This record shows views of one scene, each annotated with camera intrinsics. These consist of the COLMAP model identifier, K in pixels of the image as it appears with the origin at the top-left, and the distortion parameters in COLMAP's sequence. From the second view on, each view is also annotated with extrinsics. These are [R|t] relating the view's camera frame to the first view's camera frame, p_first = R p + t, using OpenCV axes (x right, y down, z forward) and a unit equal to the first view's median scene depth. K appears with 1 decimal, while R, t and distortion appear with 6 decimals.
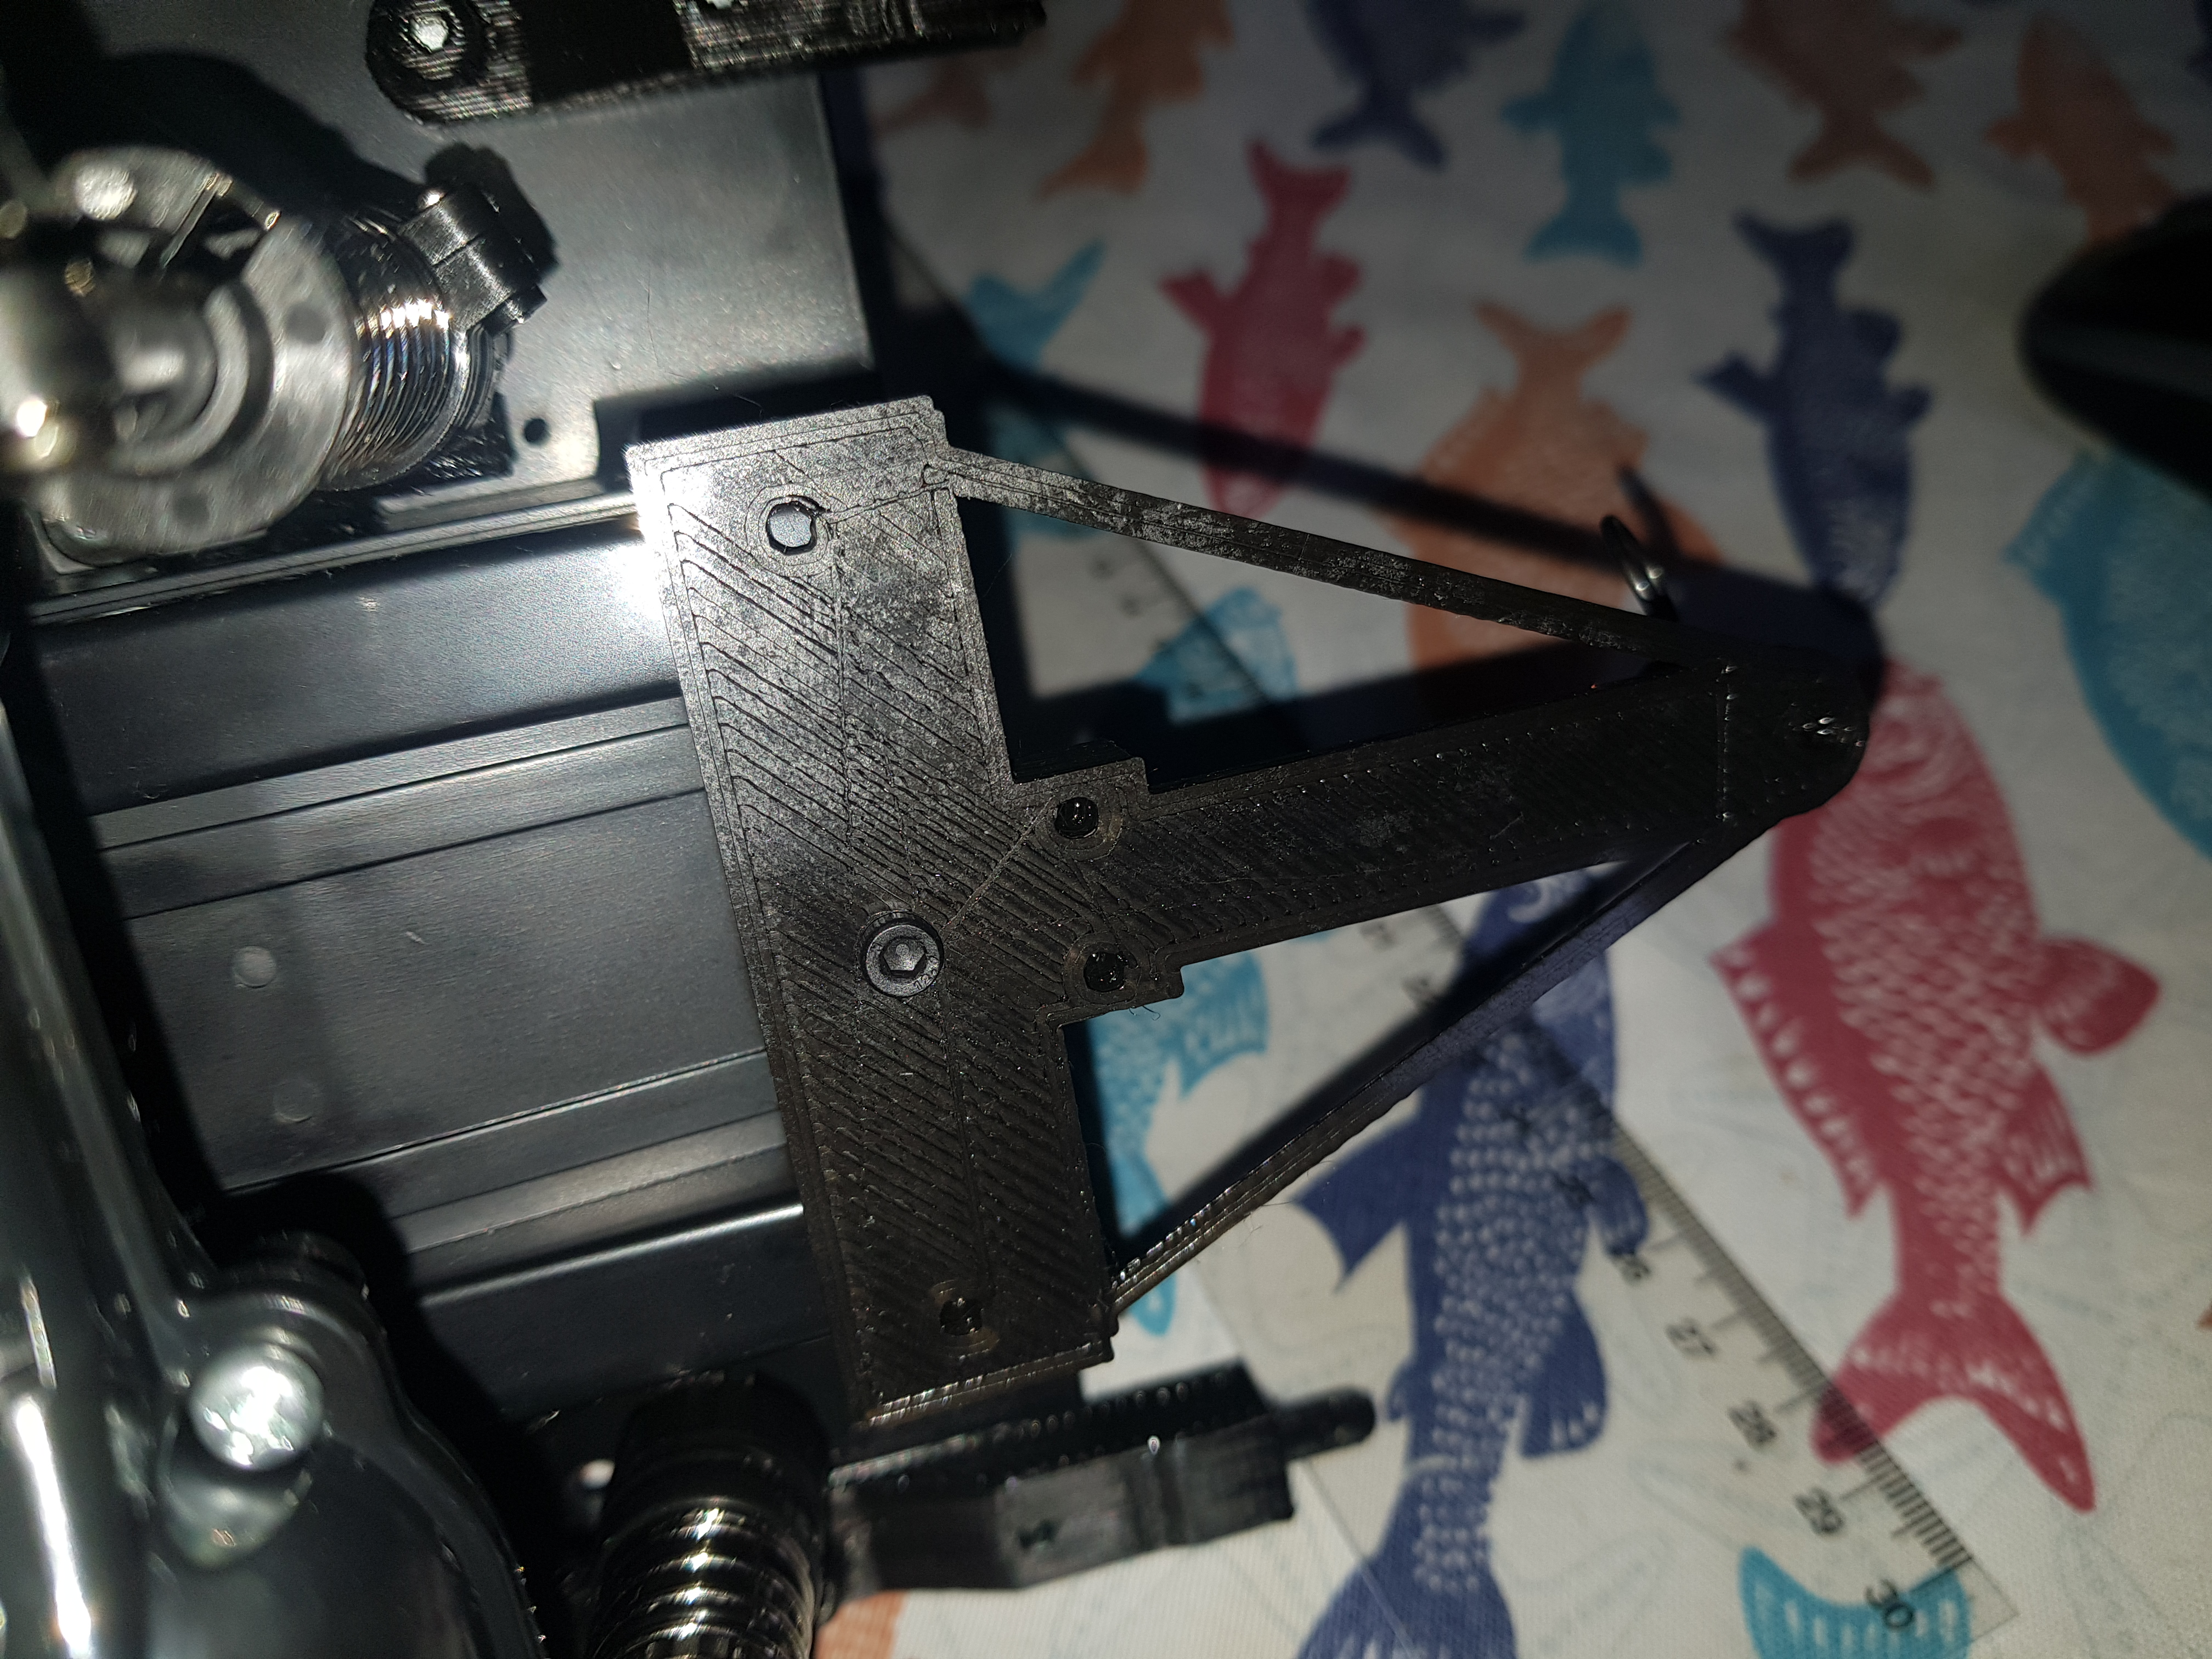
lens RADIAL K [[1672.3, 0, 1089.4], [0, 1672.3, 821.2], [0, 0, 1]] dist [0.097064, 0.013321]
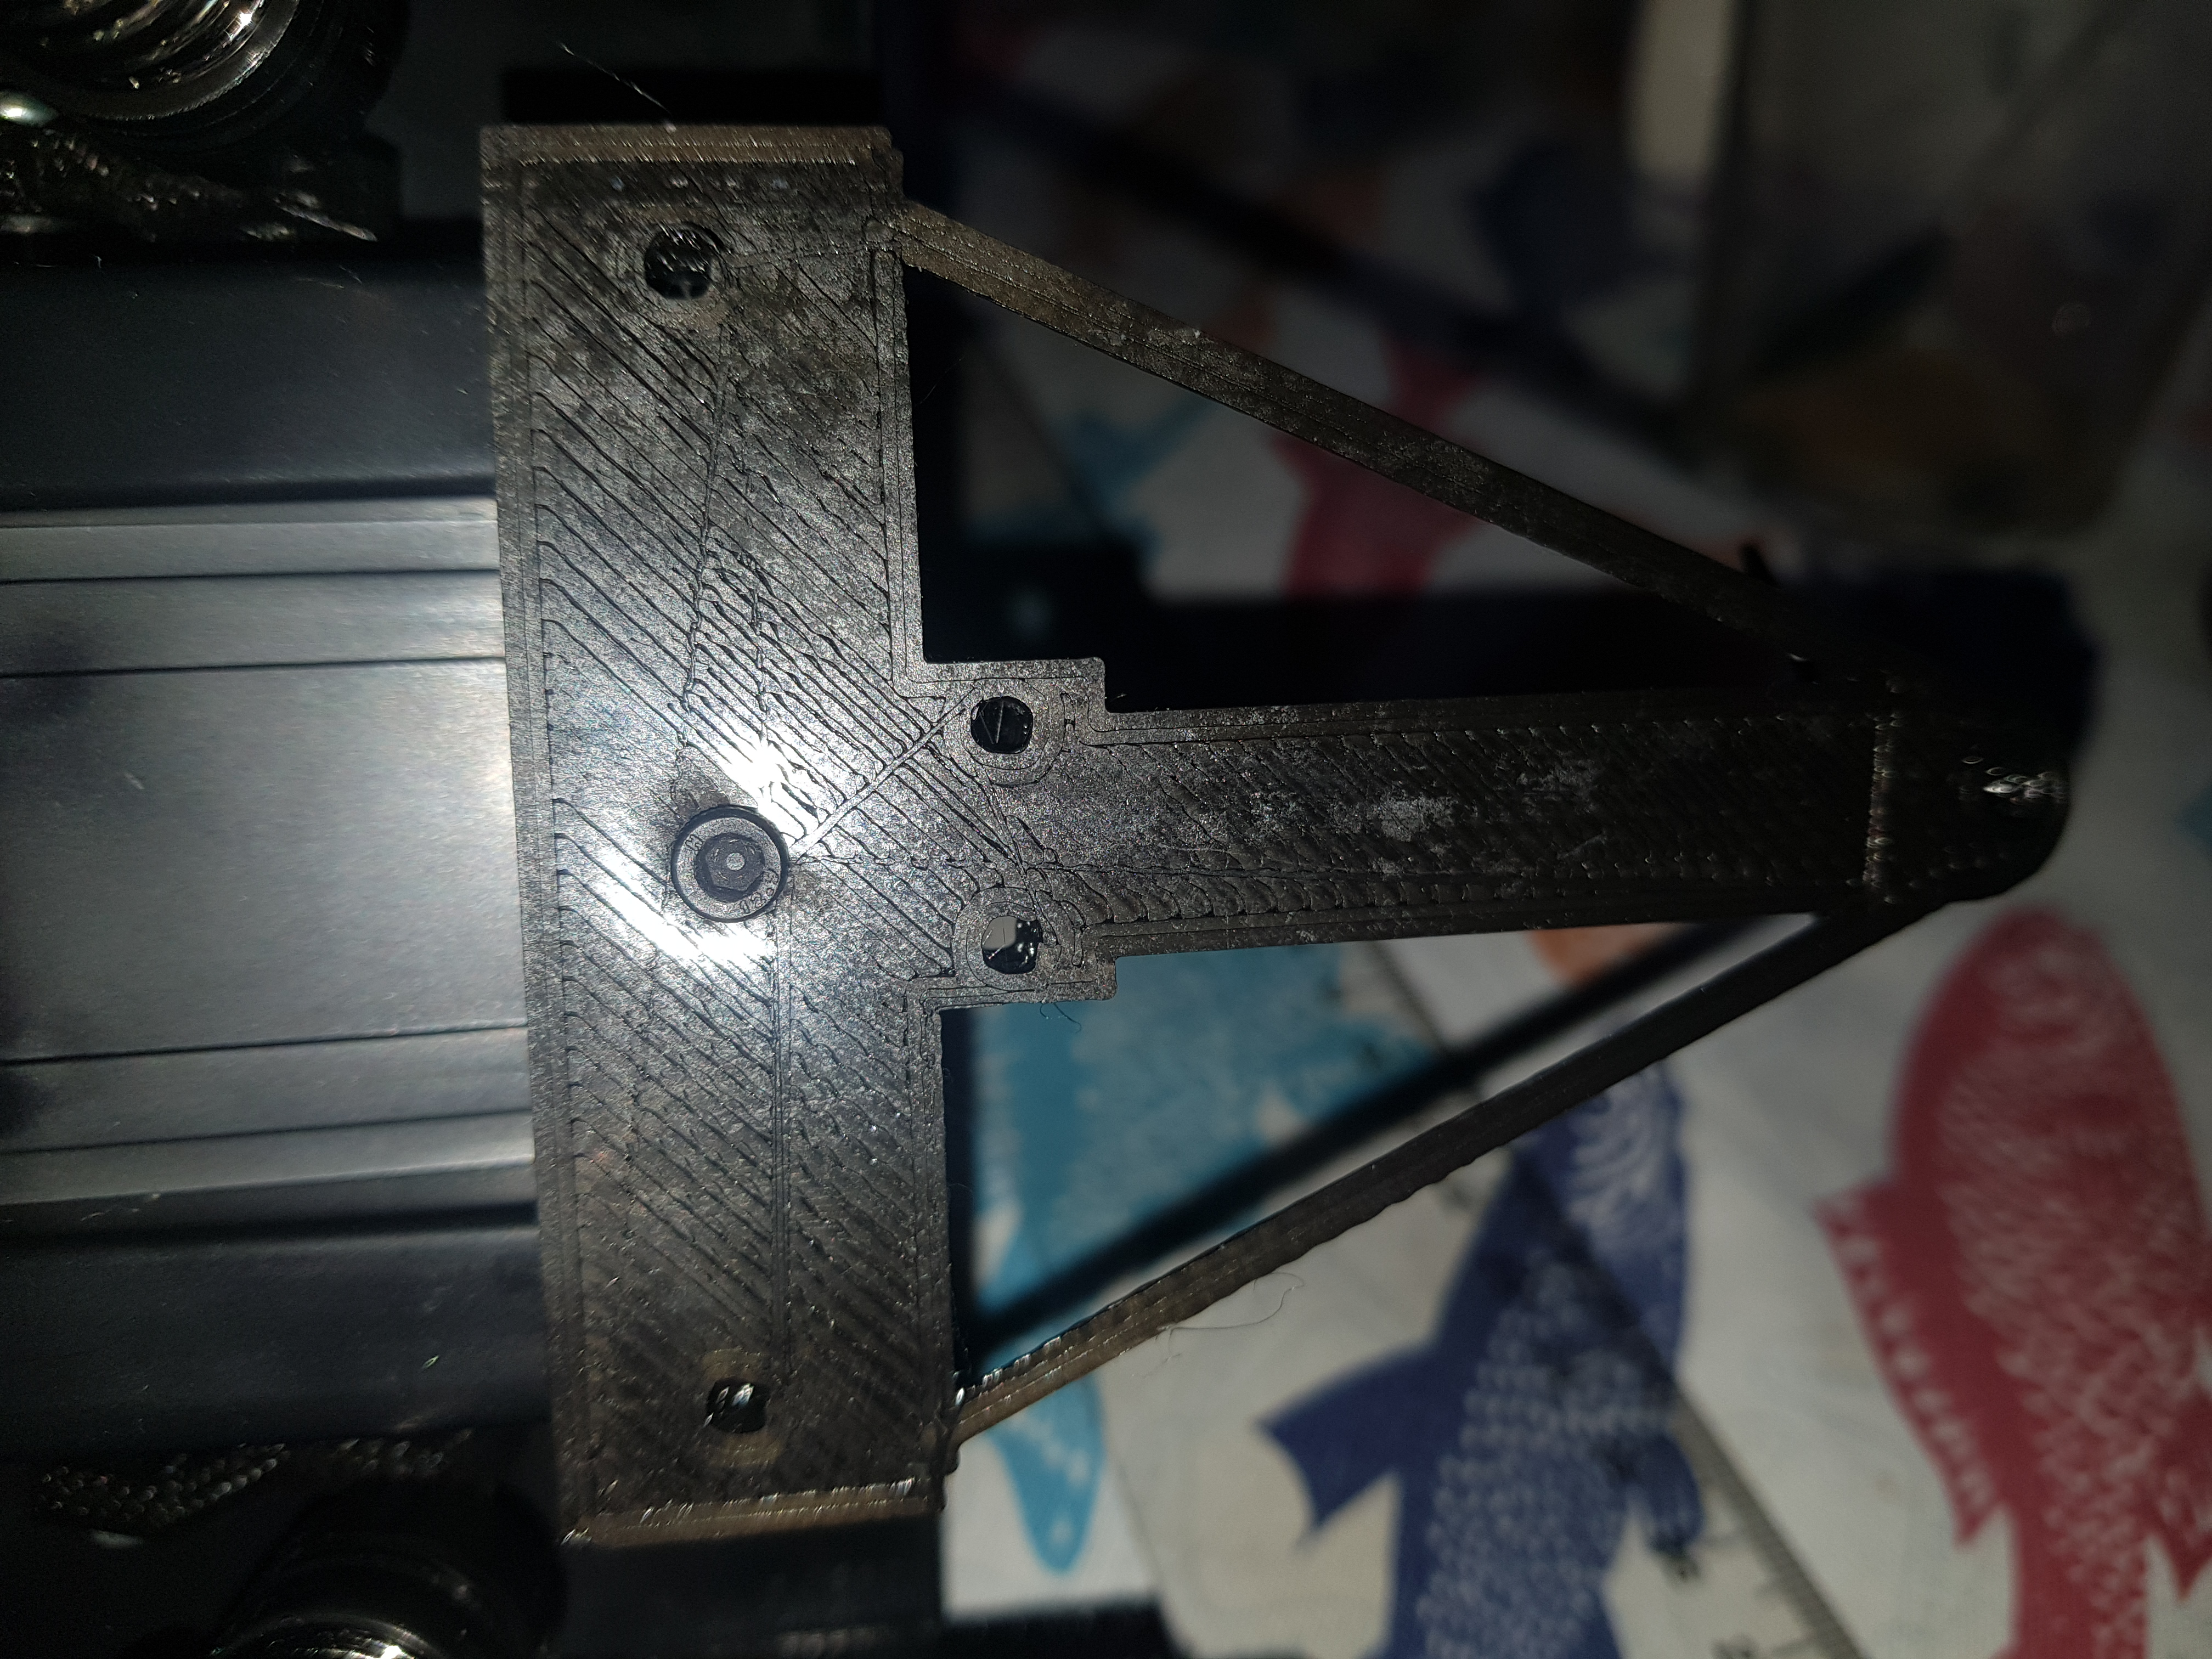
lens RADIAL K [[1722.8, 0, 1119.2], [0, 1722.8, 842.9], [0, 0, 1]] dist [0.035162, -0.017054]
pose [[0.988644, 0.145009, -0.039437, 0.049782], [-0.149348, 0.977216, -0.150812, 0.095717], [0.016669, 0.154989, 0.987776, 0.159625]]
